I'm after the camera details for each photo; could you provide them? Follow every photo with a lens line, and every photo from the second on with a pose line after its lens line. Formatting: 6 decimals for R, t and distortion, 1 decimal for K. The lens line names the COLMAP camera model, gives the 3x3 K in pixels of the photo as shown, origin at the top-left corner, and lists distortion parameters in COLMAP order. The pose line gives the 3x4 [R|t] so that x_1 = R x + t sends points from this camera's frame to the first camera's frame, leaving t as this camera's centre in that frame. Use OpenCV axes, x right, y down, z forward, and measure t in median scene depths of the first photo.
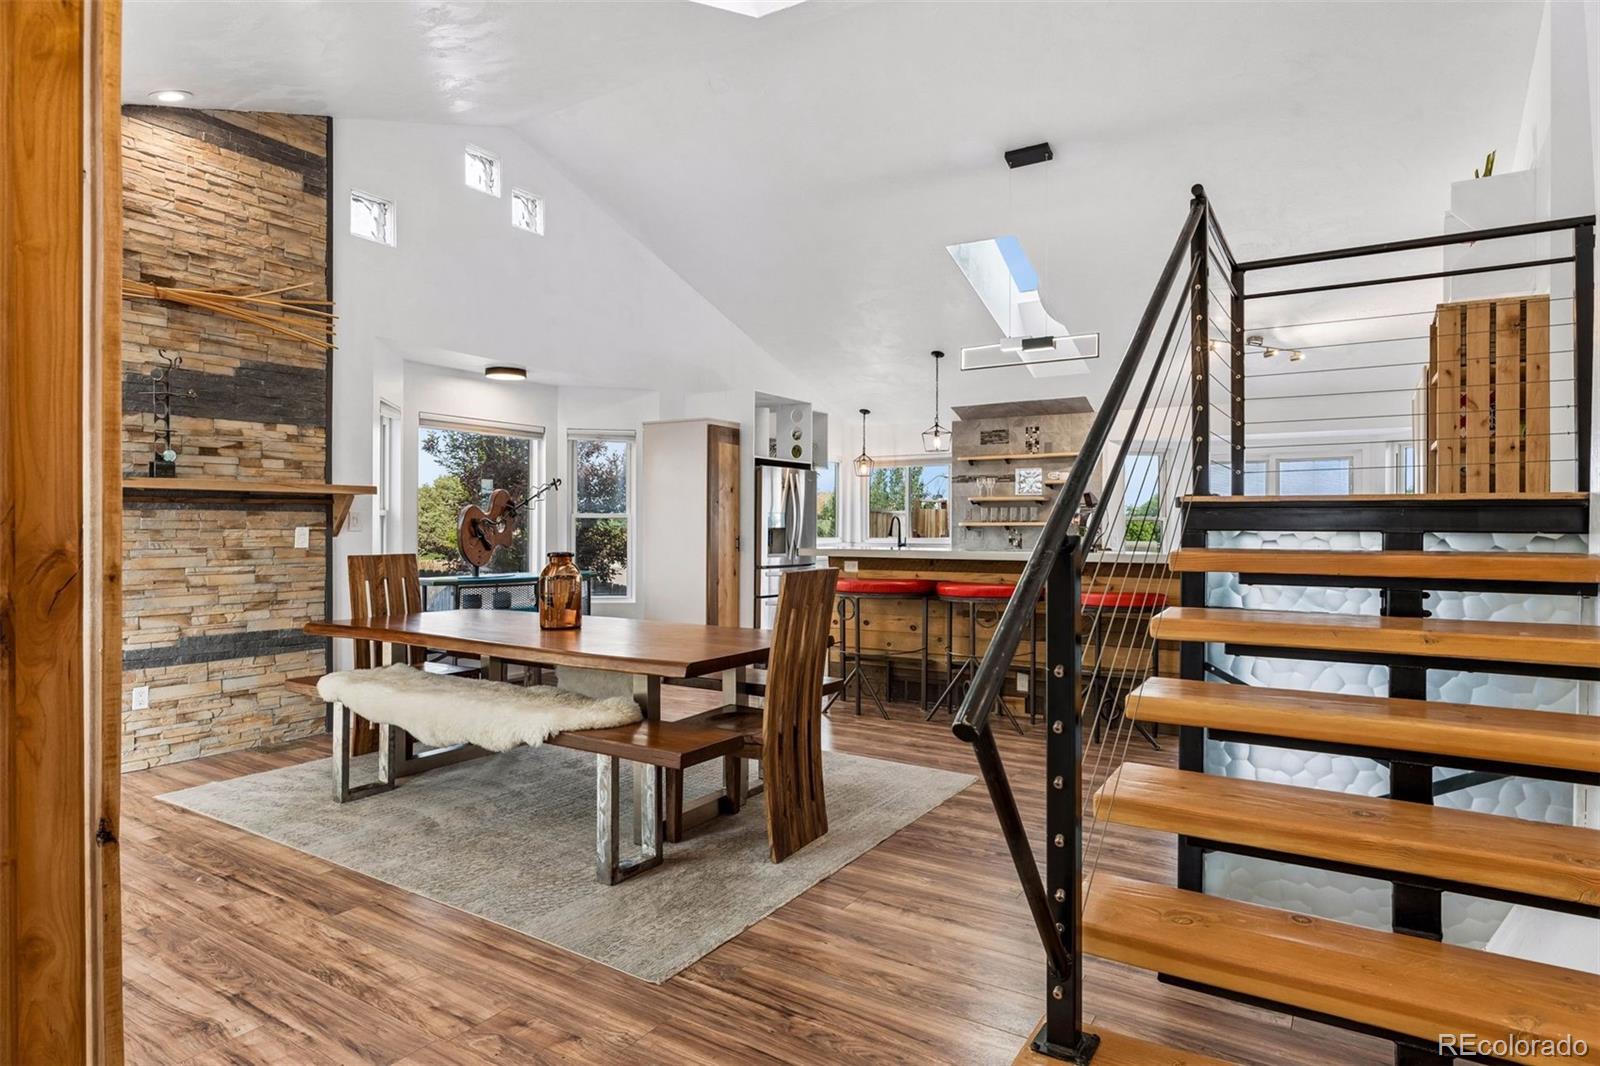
lens RADIAL K [[890.3, 0, 804.6], [0, 890.3, 523.7], [0, 0, 1]] dist [-0.003228, -0.000221]
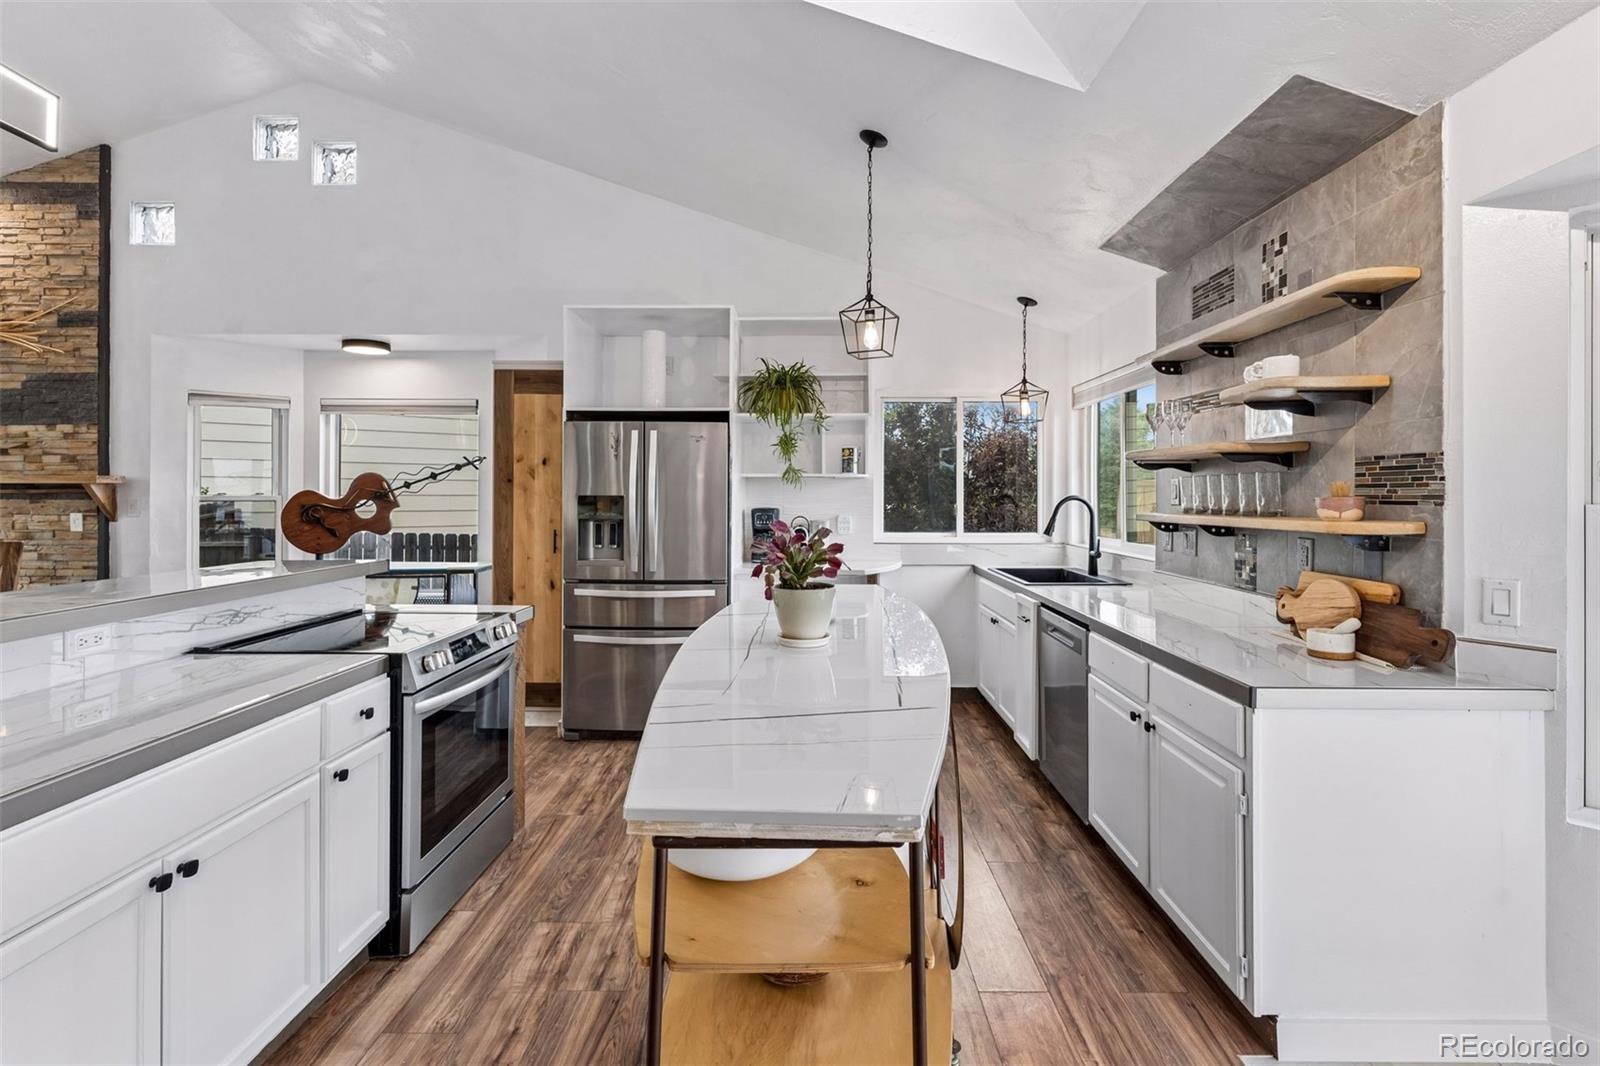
lens RADIAL K [[745.0, 0, 805.8], [0, 745.0, 487.7], [0, 0, 1]] dist [0.002434, 0.000012]
pose [[0.531565, -0.007891, -0.846981, 0.741625], [0.000808, 0.999961, -0.008809, -0.019401], [0.847017, 0.003998, 0.531550, 1.280975]]
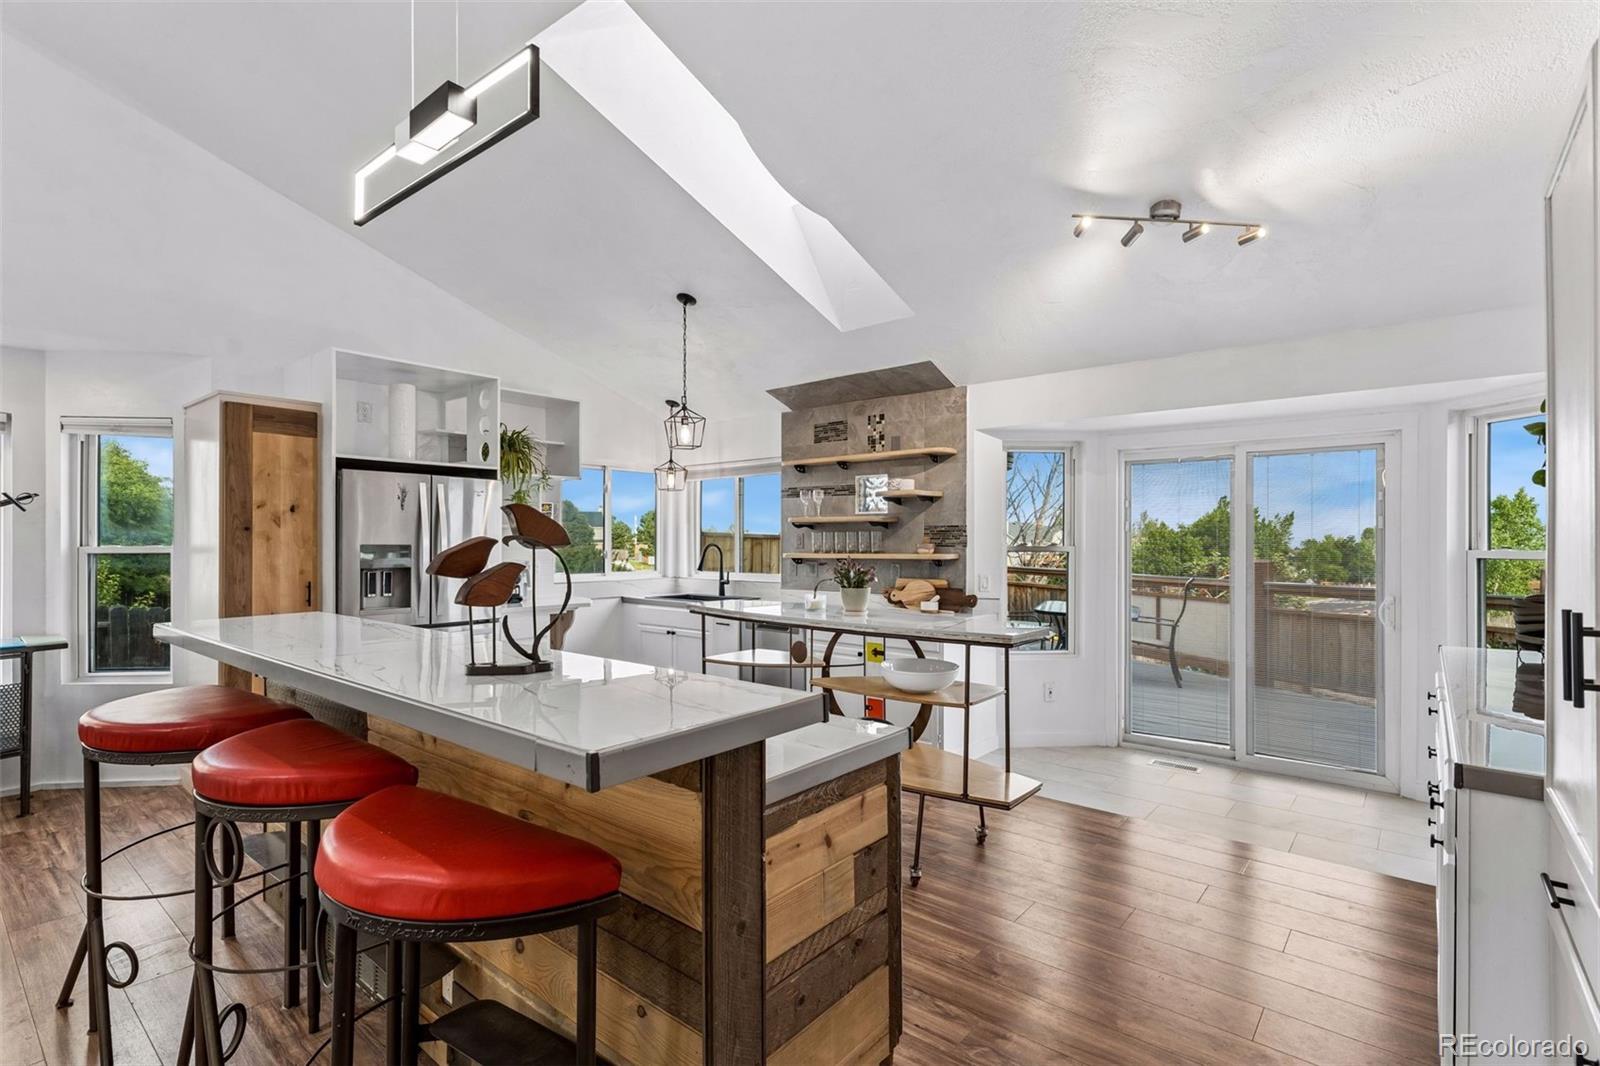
lens RADIAL K [[745.6, 0, 800.0], [0, 745.6, 533.0], [0, 0, 1]] dist [-0.000428, -0.000050]
pose [[0.991551, -0.002965, -0.129685, 0.501546], [0.001833, 0.999959, -0.008850, -0.023016], [0.129706, 0.008537, 0.991516, 0.778173]]
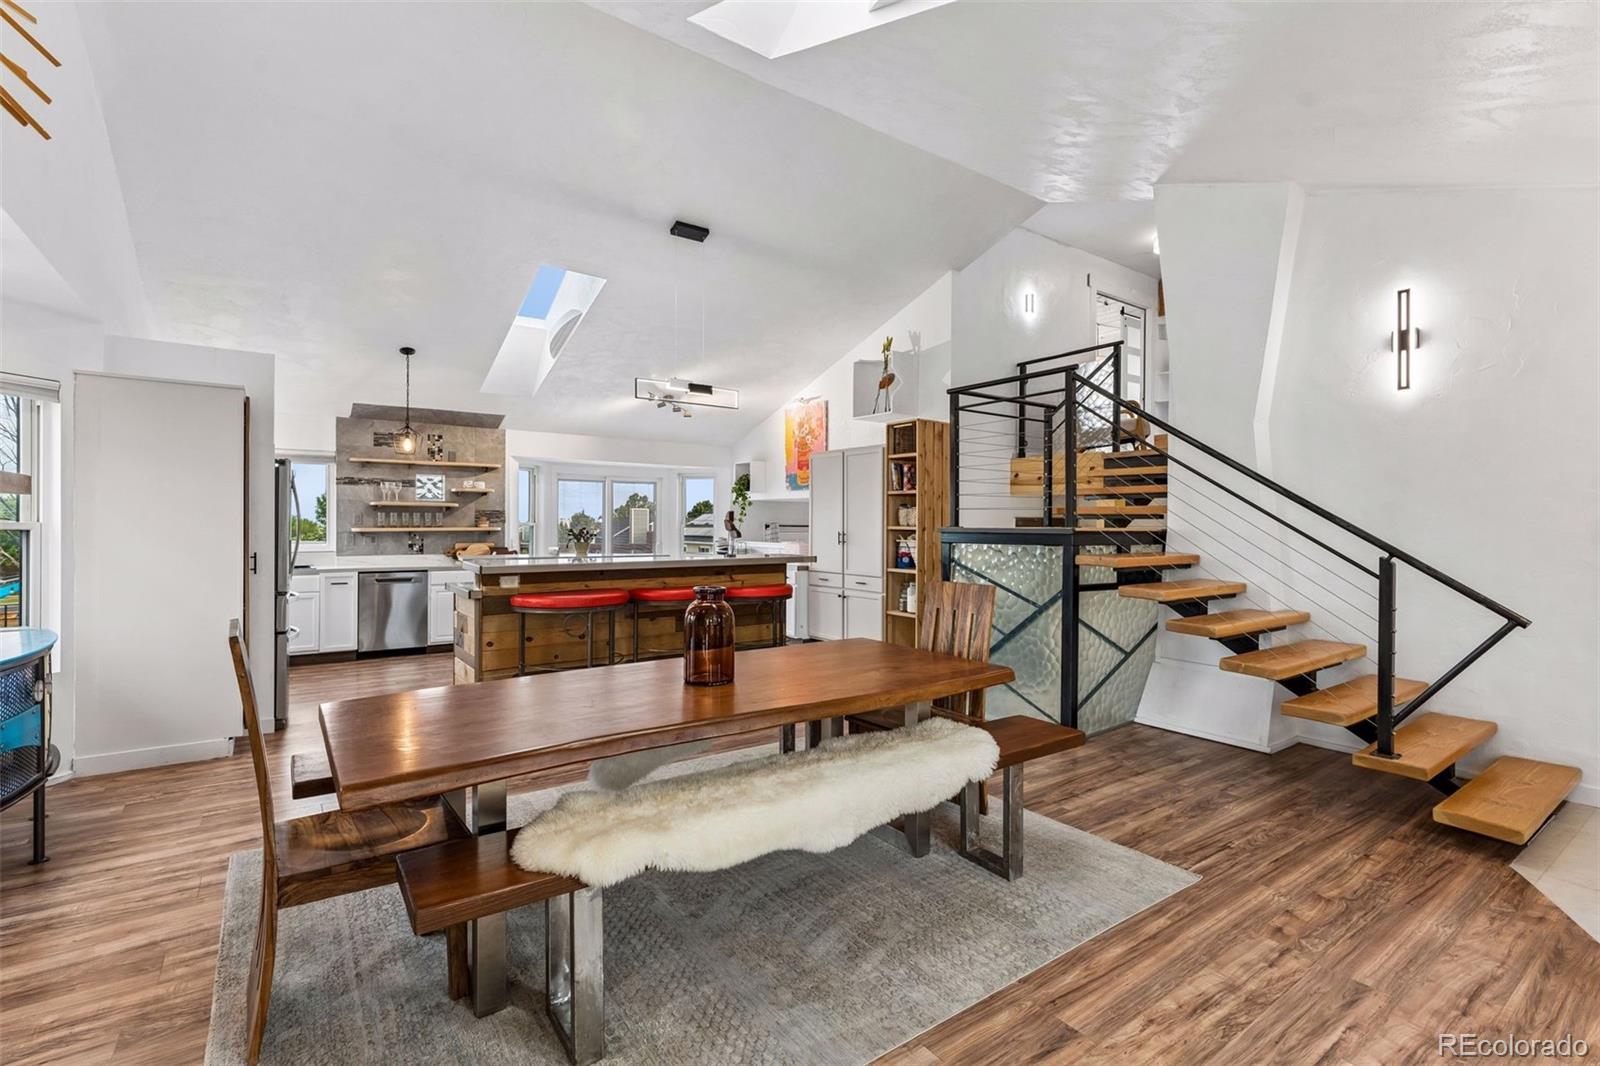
lens RADIAL K [[734.6, 0, 800.4], [0, 734.6, 525.0], [0, 0, 1]] dist [0.001749, -0.000114]
pose [[0.369652, -0.004317, 0.929160, -0.694188], [-0.005962, 0.999958, 0.007018, -0.024259], [-0.929151, -0.008134, 0.369611, 0.541572]]
